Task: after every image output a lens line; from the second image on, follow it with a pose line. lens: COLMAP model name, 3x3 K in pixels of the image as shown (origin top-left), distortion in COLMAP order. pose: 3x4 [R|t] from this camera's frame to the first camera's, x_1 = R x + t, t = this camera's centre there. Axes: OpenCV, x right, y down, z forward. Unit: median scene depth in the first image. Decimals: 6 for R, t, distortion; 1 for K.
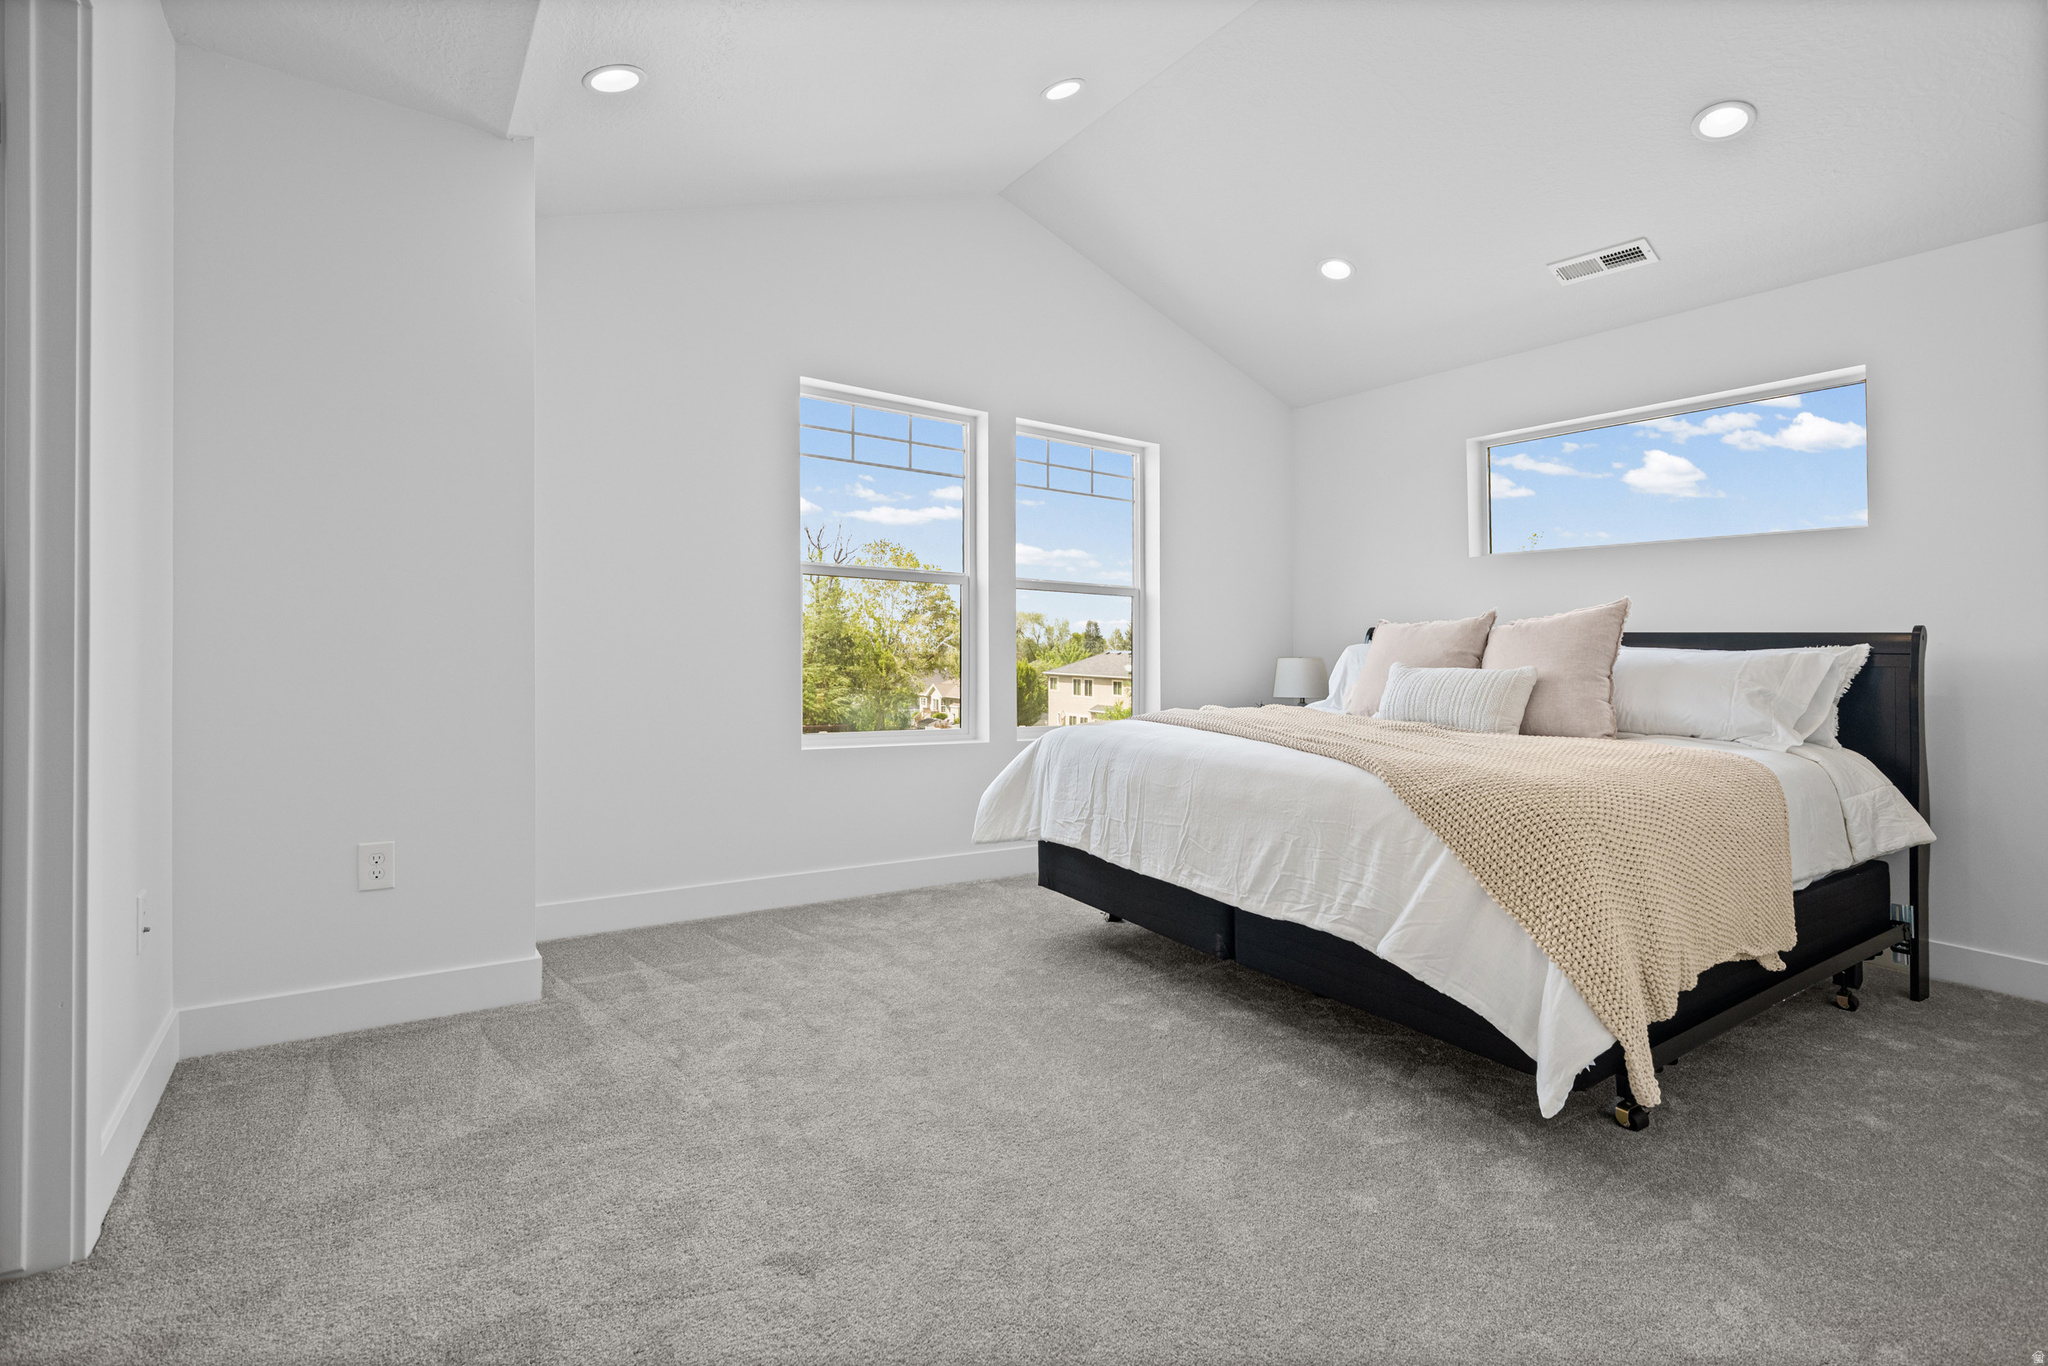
lens RADIAL K [[934.1, 0, 1019.9], [0, 934.1, 680.0], [0, 0, 1]] dist [-0.000981, -0.000365]
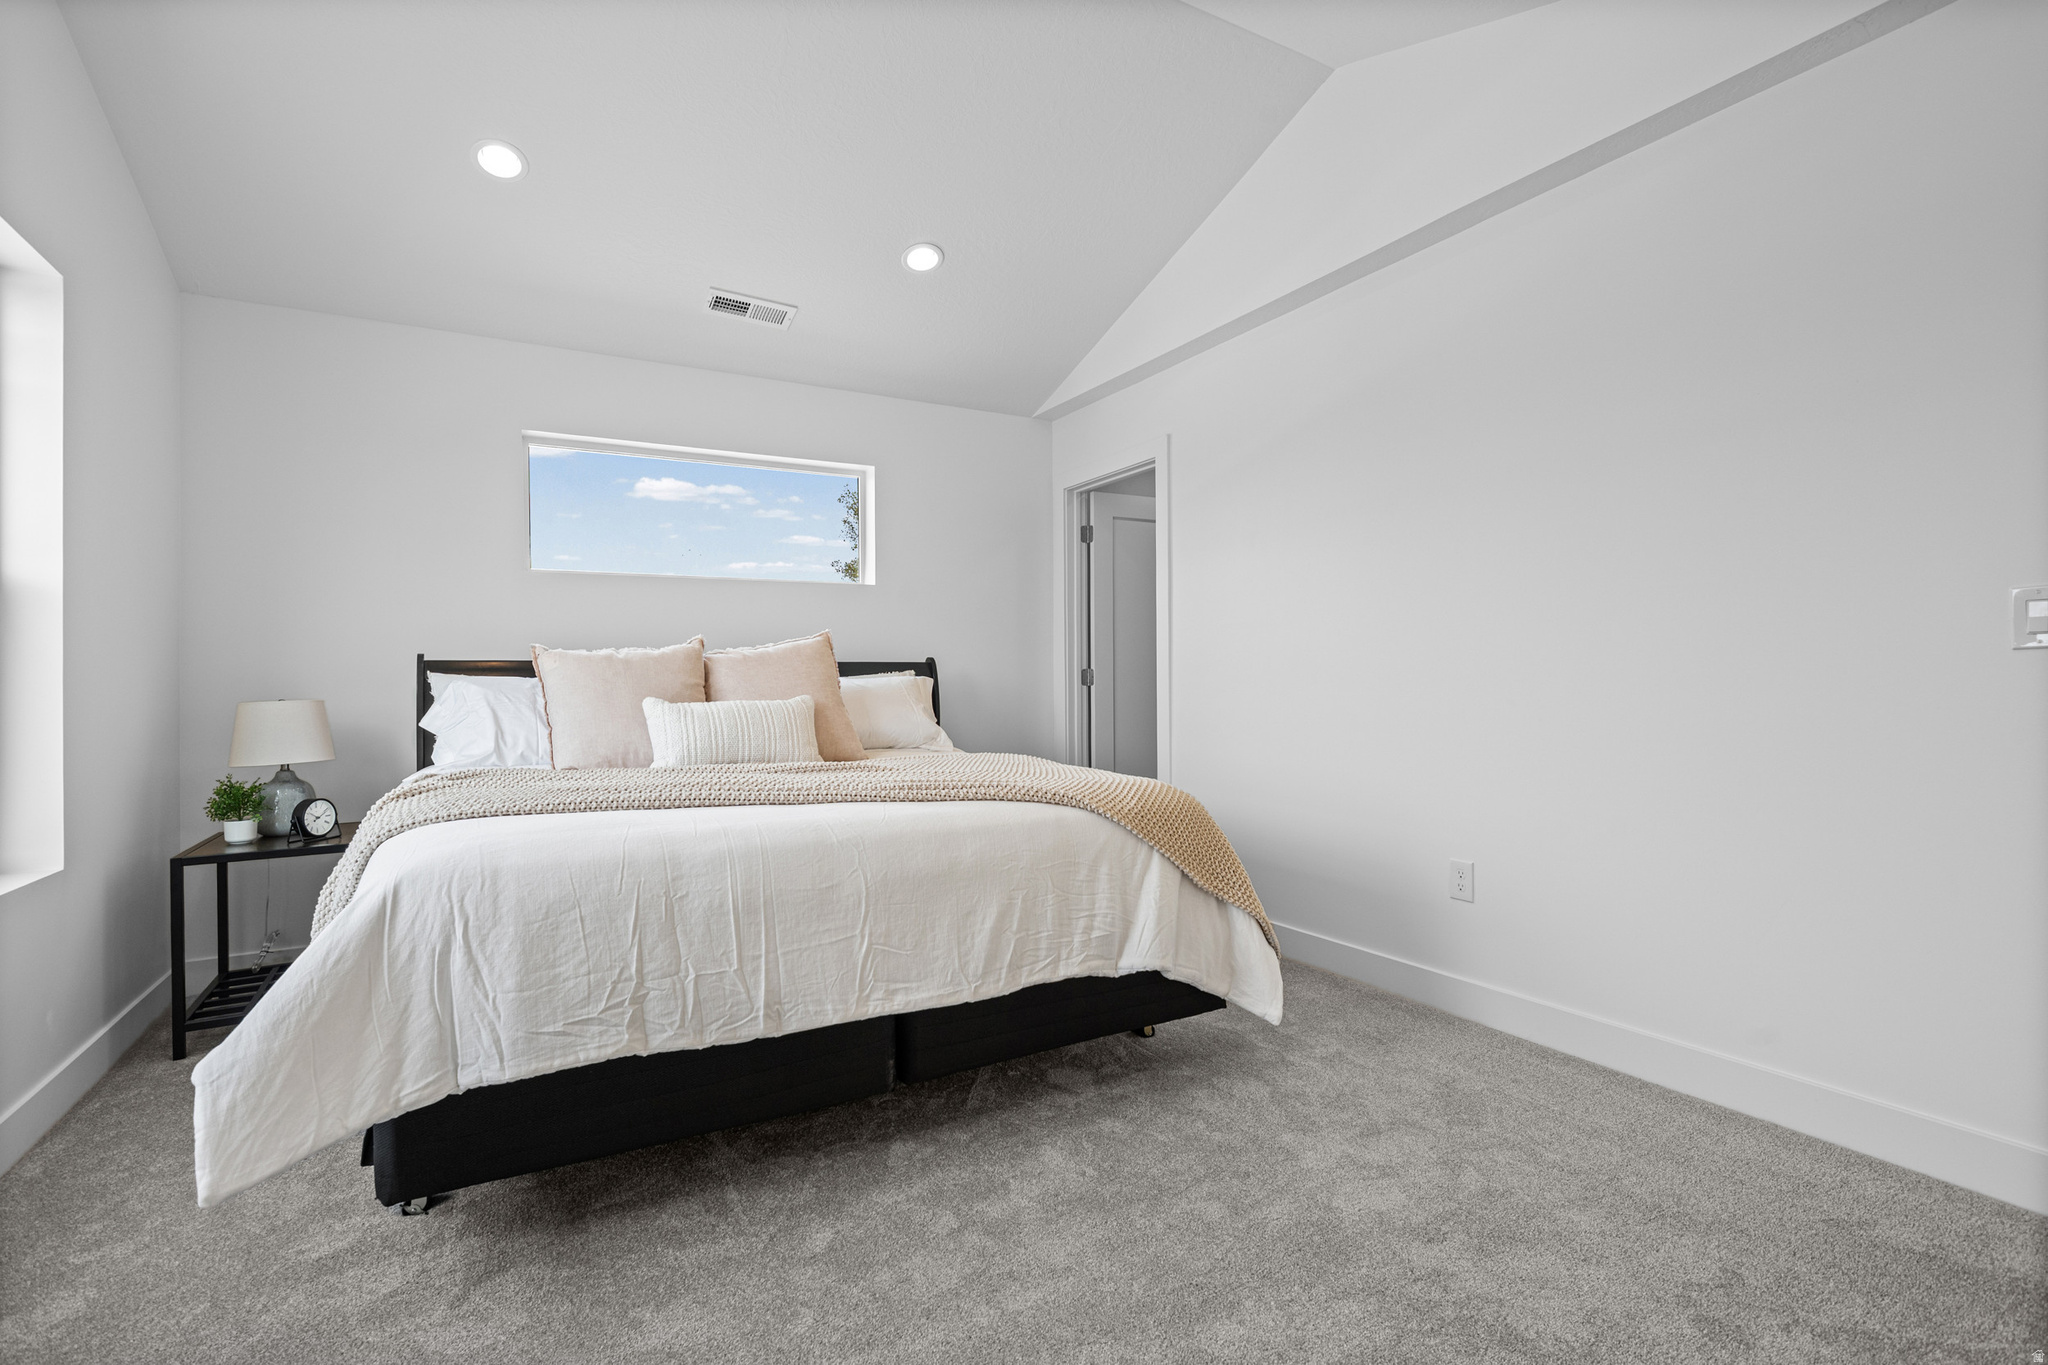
lens RADIAL K [[934.1, 0, 1019.9], [0, 934.1, 679.5], [0, 0, 1]] dist [-0.000981, -0.000365]
pose [[0.073615, -0.018397, 0.997117, -0.535047], [0.045181, 0.998865, 0.015094, -0.044277], [-0.996263, 0.043940, 0.074363, 0.830195]]
